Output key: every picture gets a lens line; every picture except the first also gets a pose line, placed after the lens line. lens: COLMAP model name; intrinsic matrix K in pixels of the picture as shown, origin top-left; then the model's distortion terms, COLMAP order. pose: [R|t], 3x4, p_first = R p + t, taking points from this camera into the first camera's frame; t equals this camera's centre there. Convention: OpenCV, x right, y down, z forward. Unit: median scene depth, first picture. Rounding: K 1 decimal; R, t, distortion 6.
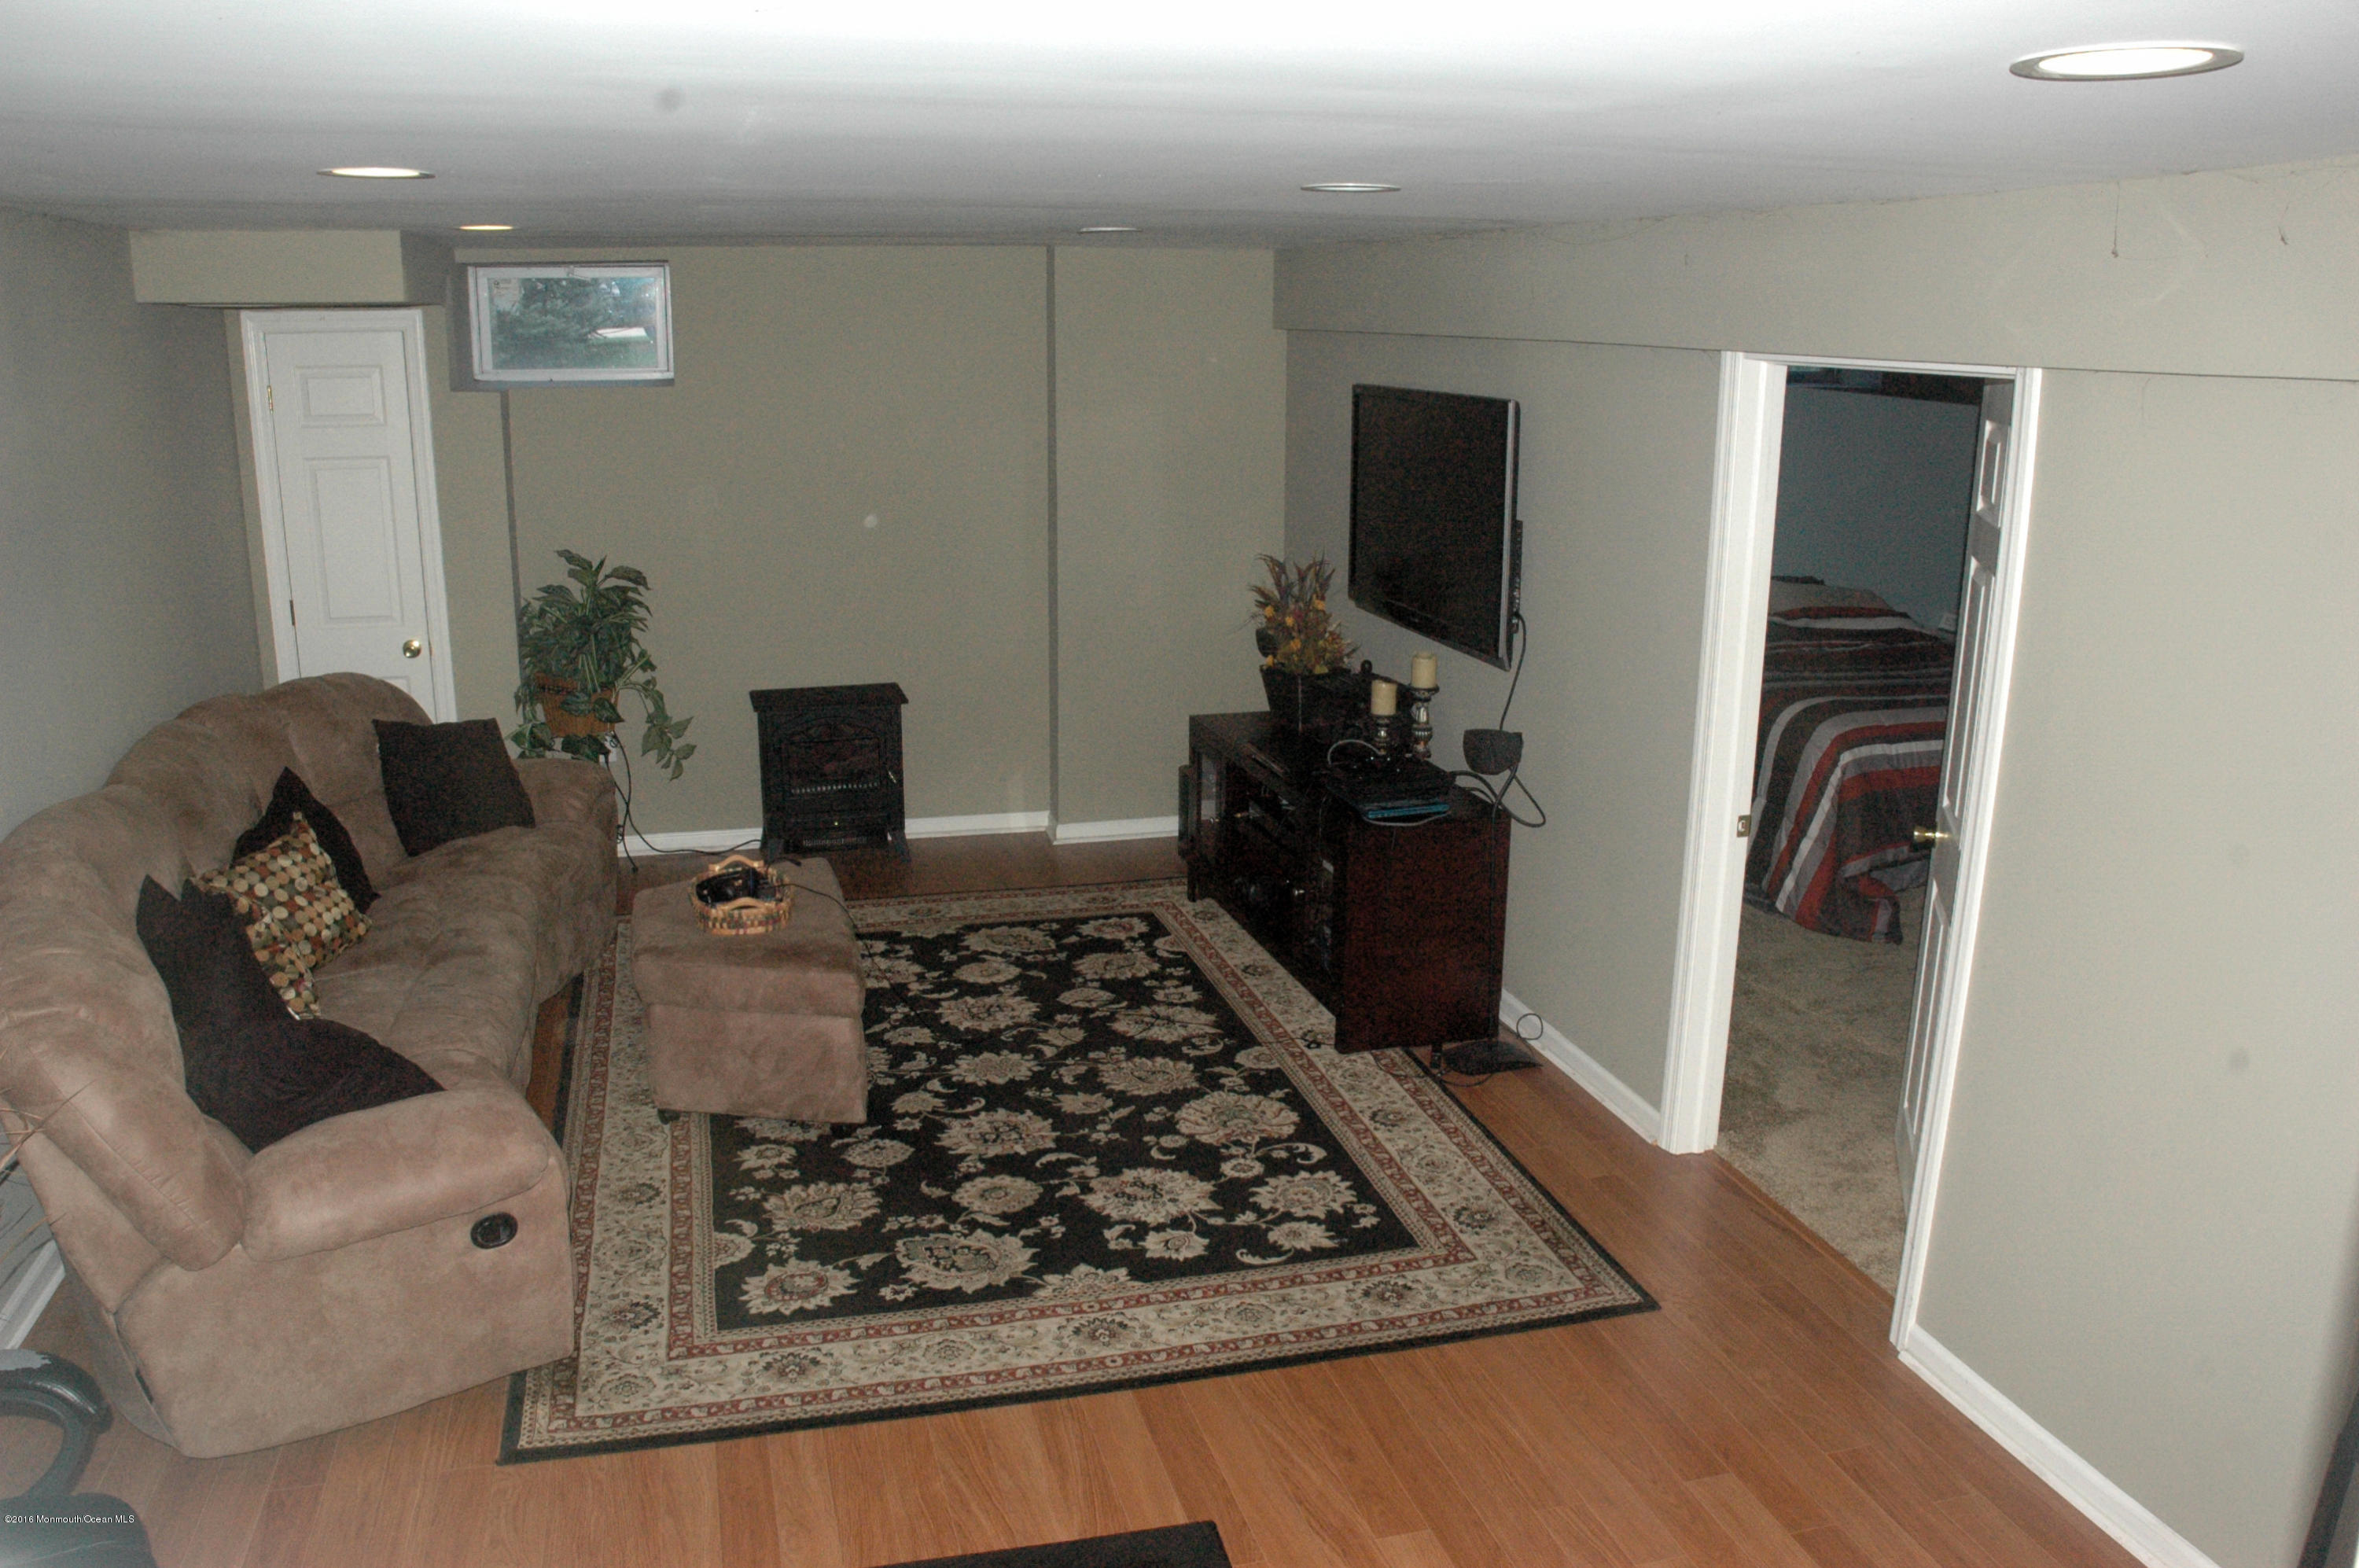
lens RADIAL K [[1851.5, 0, 1181.5], [0, 1851.5, 774.4], [0, 0, 1]] dist [-0.121337, 0.057902]
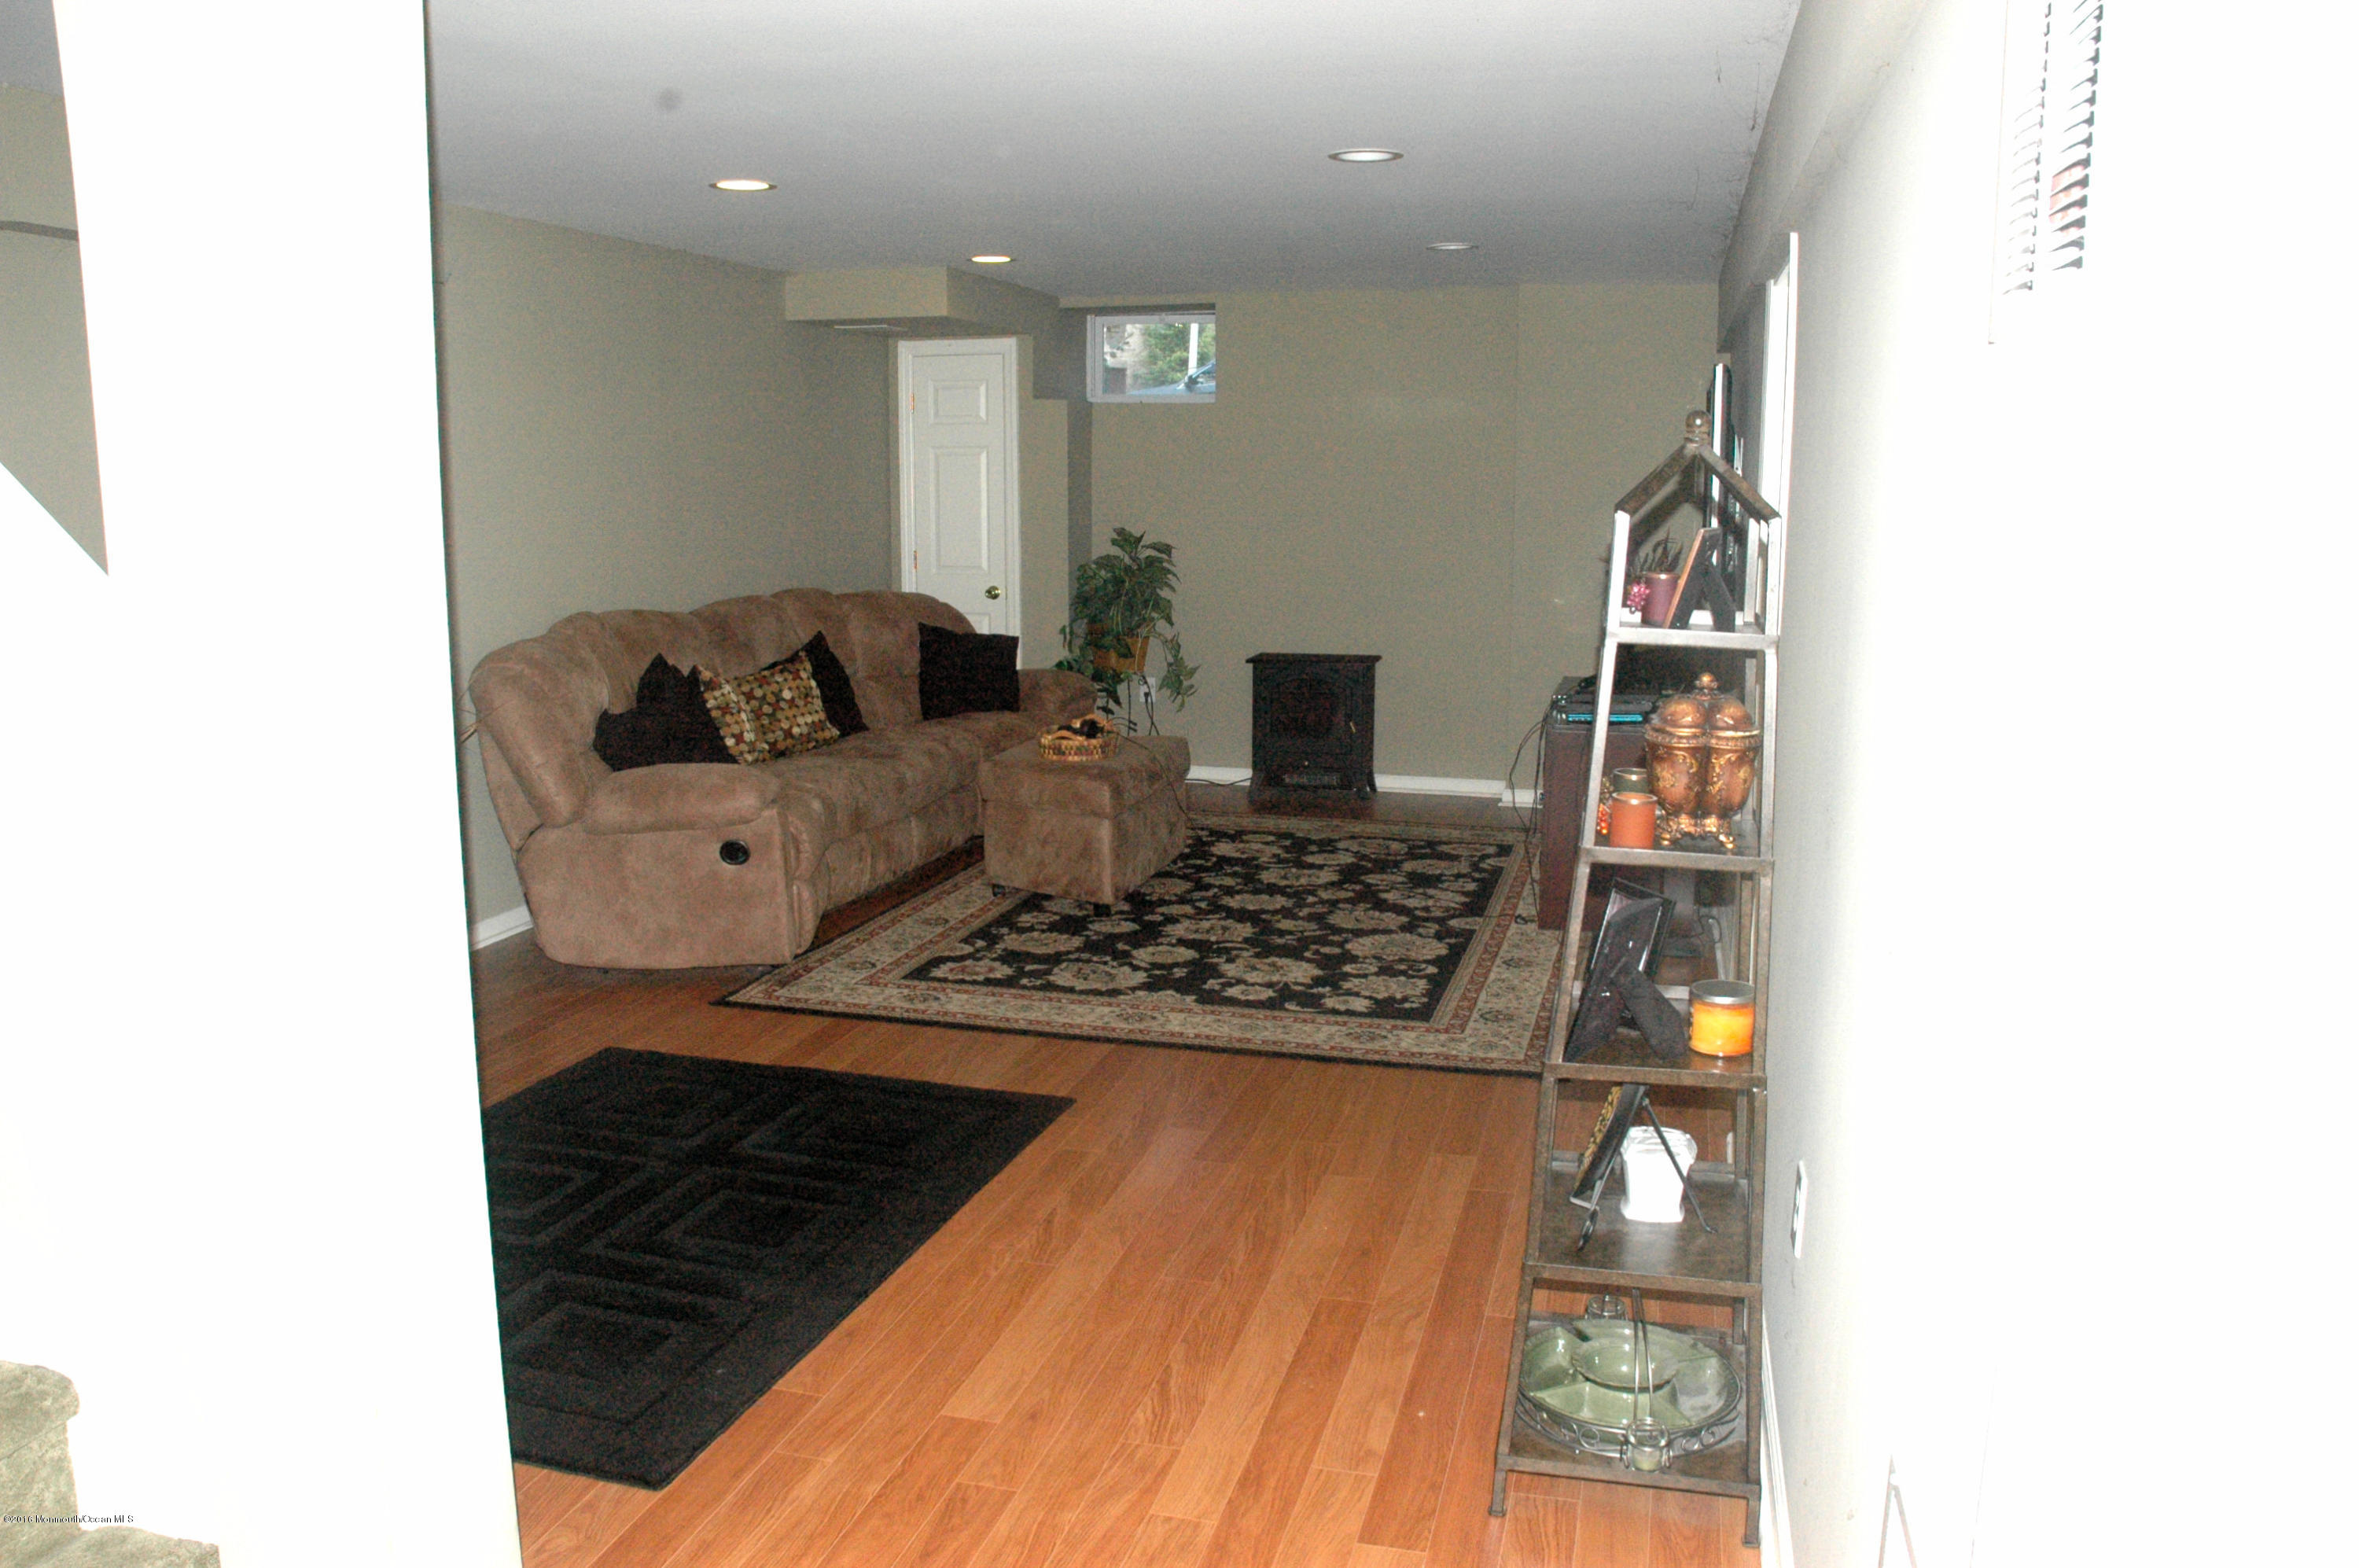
lens RADIAL K [[1851.5, 0, 1179.9], [0, 1851.5, 792.3], [0, 0, 1]] dist [-0.121337, 0.057902]
pose [[0.866587, 0.082586, -0.492146, 0.532064], [-0.119028, 0.991954, -0.043131, 0.169370], [0.484624, 0.095956, 0.869444, -0.127945]]
